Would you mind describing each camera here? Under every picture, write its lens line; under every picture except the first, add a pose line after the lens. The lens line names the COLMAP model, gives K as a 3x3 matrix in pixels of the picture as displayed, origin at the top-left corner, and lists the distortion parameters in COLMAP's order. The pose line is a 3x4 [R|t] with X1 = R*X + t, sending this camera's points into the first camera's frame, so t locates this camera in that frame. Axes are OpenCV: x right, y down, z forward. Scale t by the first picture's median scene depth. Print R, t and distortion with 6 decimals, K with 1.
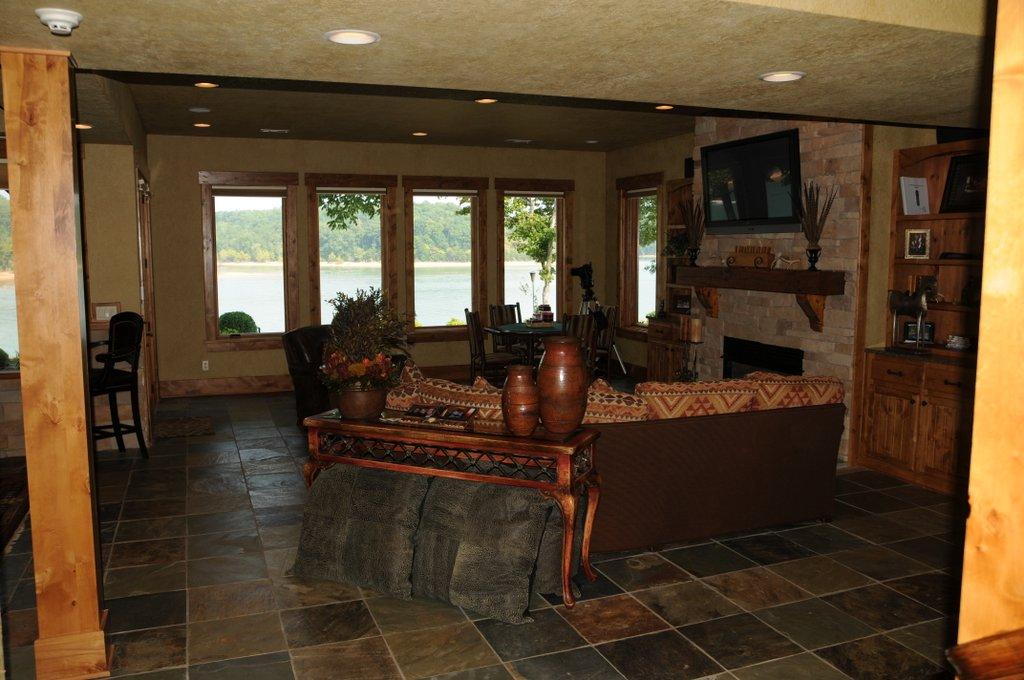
lens RADIAL K [[810.7, 0, 511.3], [0, 810.7, 339.4], [0, 0, 1]] dist [-0.061565, -0.000657]
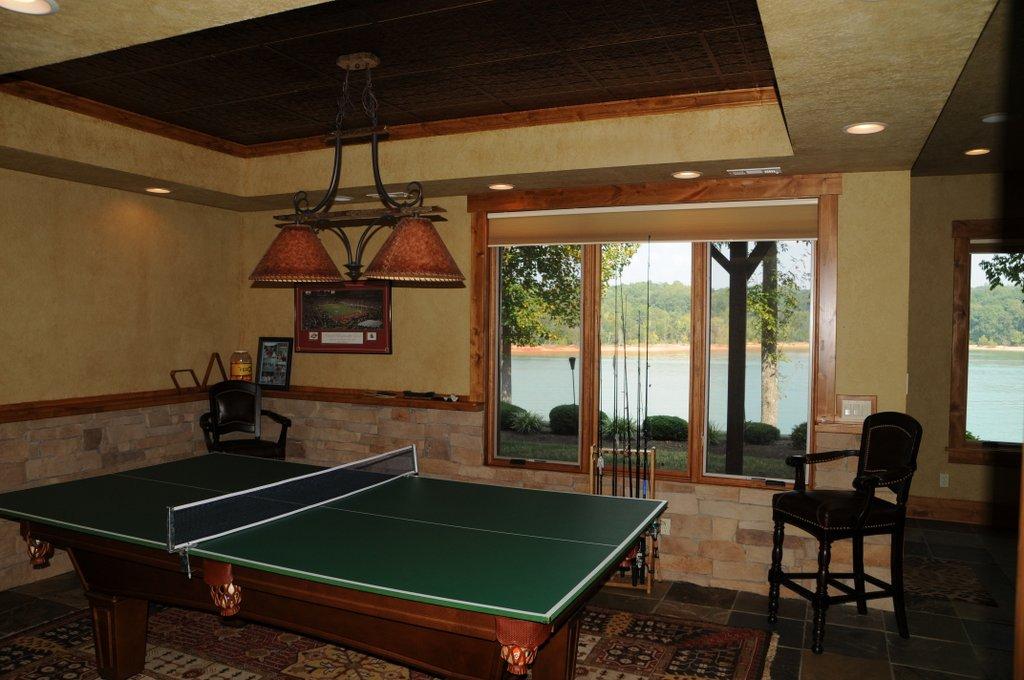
lens RADIAL K [[762.1, 0, 510.7], [0, 762.1, 341.4], [0, 0, 1]] dist [-0.097739, 0.058085]
pose [[0.705881, 0.023872, -0.707929, -0.262938], [-0.090884, 0.994223, -0.057095, -0.028362], [0.702476, 0.104641, 0.703973, 0.322629]]
